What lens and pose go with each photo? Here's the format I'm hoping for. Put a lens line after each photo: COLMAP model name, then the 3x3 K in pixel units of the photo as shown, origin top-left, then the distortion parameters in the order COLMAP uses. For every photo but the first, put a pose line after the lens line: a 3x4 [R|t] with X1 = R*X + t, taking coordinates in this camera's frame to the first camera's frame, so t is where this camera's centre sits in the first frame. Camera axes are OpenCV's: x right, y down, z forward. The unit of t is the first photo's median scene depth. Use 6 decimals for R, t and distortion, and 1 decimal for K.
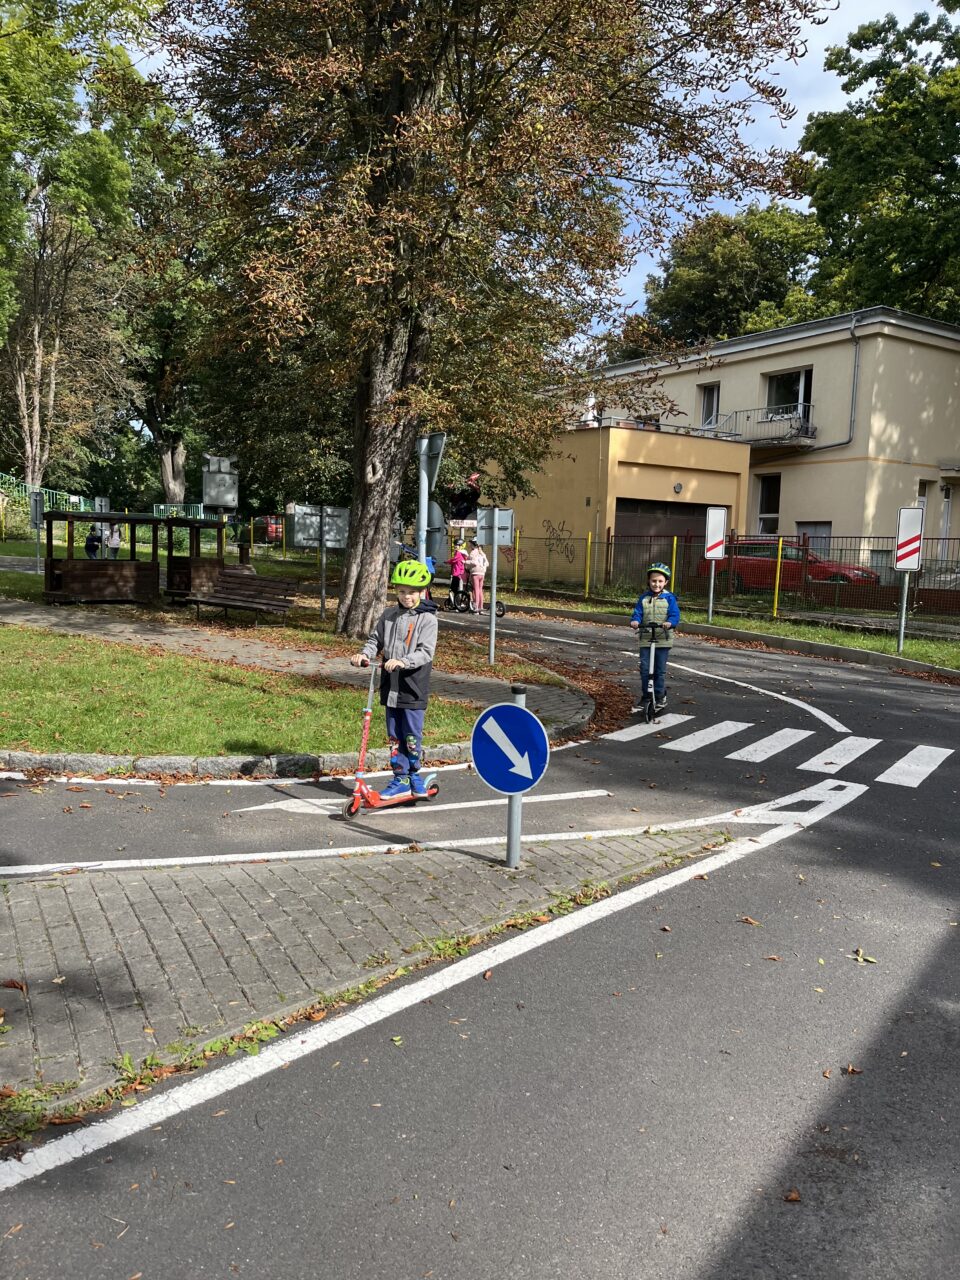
lens RADIAL K [[960.4, 0, 480.4], [0, 960.4, 639.7], [0, 0, 1]] dist [0.077584, -0.110371]
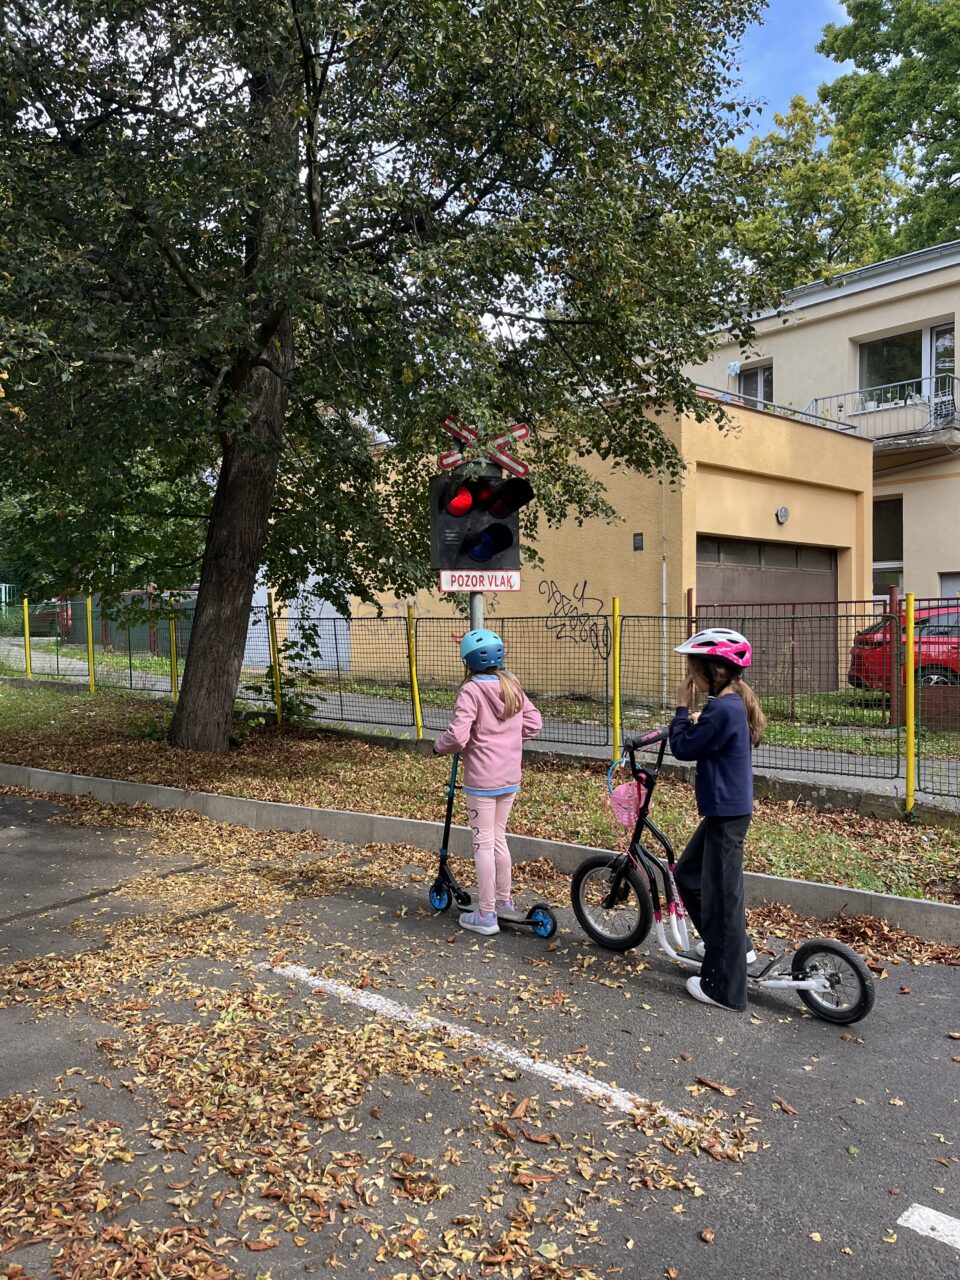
lens RADIAL K [[960.4, 0, 483.0], [0, 960.4, 643.6], [0, 0, 1]] dist [0.077584, -0.110371]
pose [[0.989088, -0.039890, 0.141823, -0.041702], [0.050129, 0.996331, -0.069371, -0.052391], [-0.138535, 0.075724, 0.987458, 0.463056]]
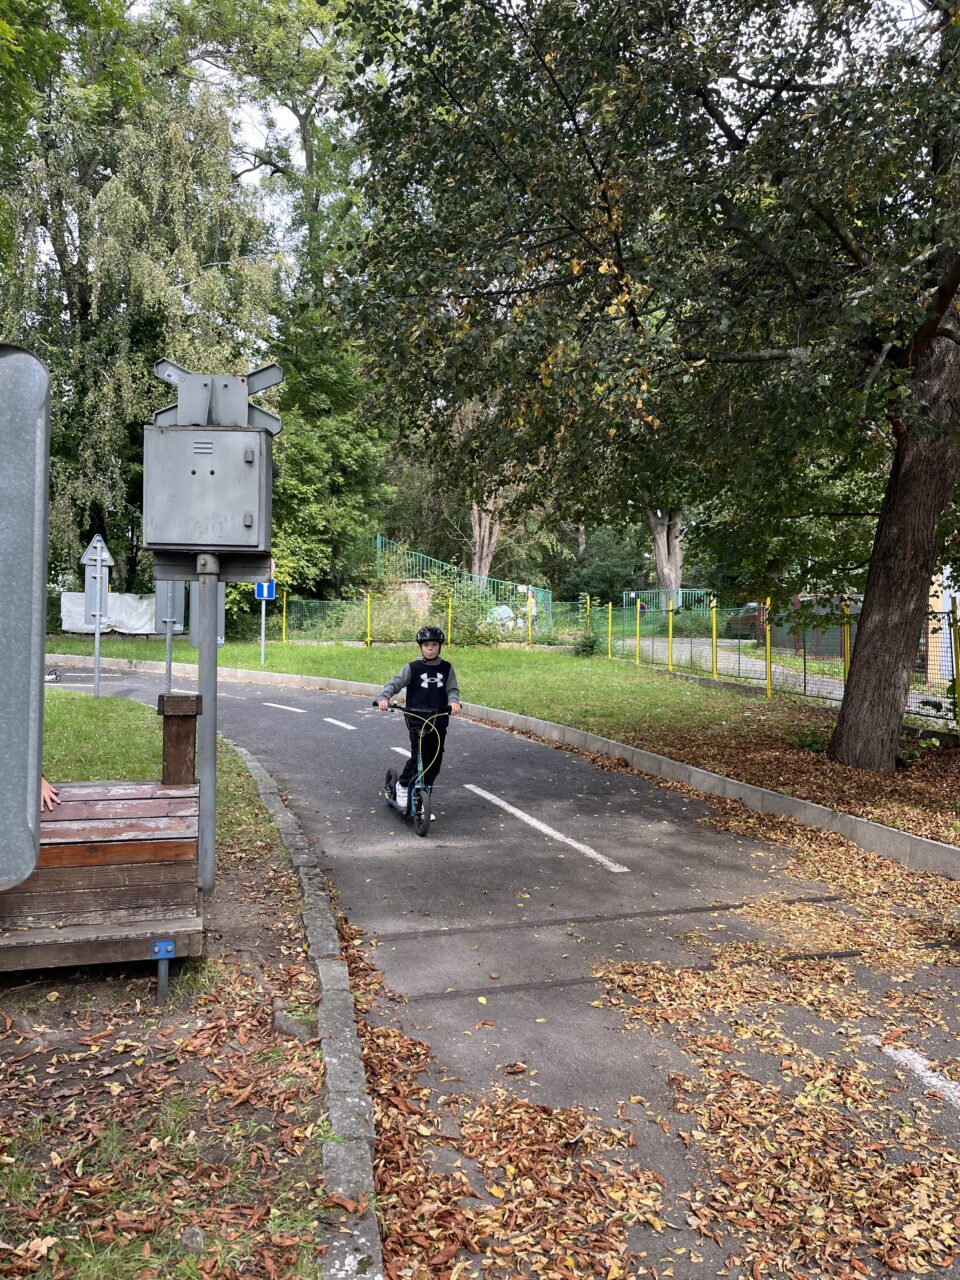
lens RADIAL K [[960.4, 0, 484.4], [0, 960.4, 641.0], [0, 0, 1]] dist [0.077584, -0.110371]
pose [[0.850978, -0.011162, -0.525082, -0.029740], [-0.037160, 0.995989, -0.081396, -0.054782], [0.523885, 0.088778, 0.847150, 0.484954]]
